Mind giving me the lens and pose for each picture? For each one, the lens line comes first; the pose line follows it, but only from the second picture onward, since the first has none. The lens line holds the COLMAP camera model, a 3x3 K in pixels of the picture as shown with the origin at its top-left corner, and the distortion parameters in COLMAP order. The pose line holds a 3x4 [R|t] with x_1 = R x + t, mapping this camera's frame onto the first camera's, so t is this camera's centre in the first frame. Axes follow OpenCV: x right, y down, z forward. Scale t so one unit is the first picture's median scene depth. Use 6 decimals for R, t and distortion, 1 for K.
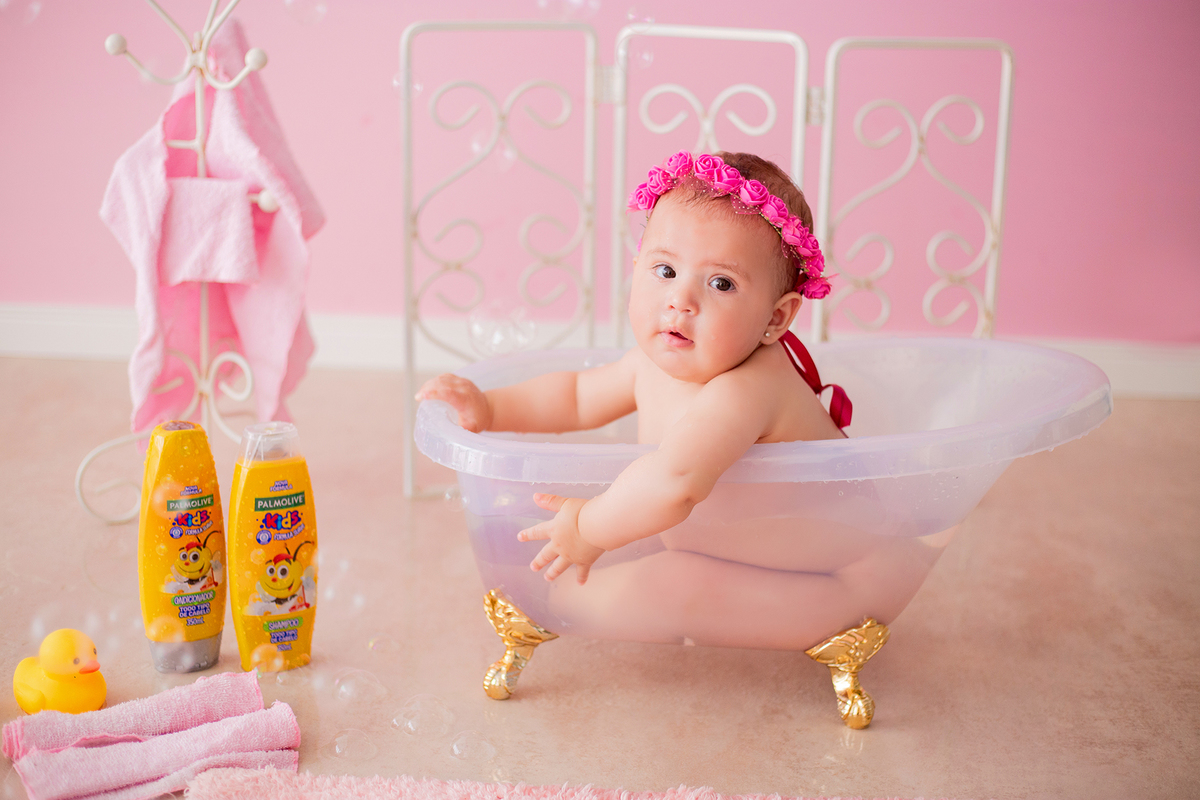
lens RADIAL K [[1901.9, 0, 600.0], [0, 1901.9, 400.0], [0, 0, 1]] dist [0.017436, -1.127922]
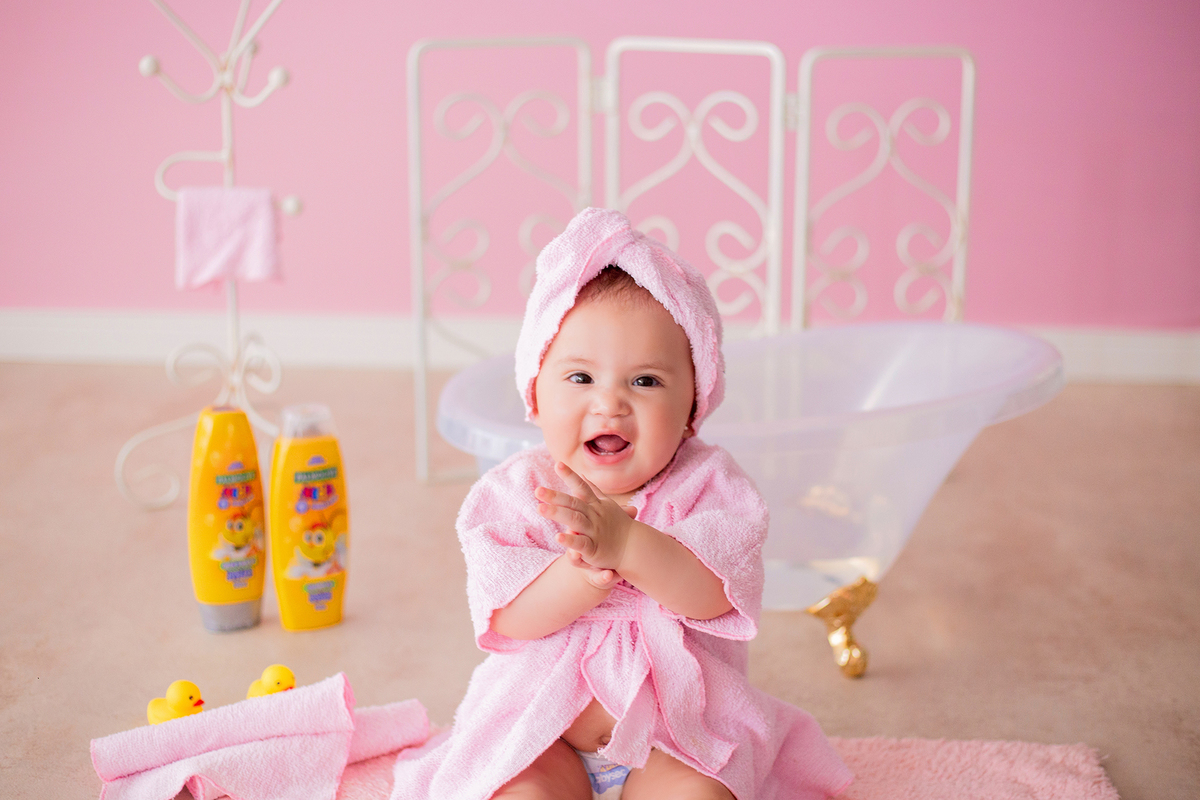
lens RADIAL K [[1901.9, 0, 600.0], [0, 1901.9, 400.0], [0, 0, 1]] dist [0.017436, -1.127922]
pose [[0.999853, -0.016943, 0.002559, -0.002701], [0.016947, 0.999855, -0.001727, 0.011877], [-0.002529, 0.001771, 0.999995, -0.101102]]
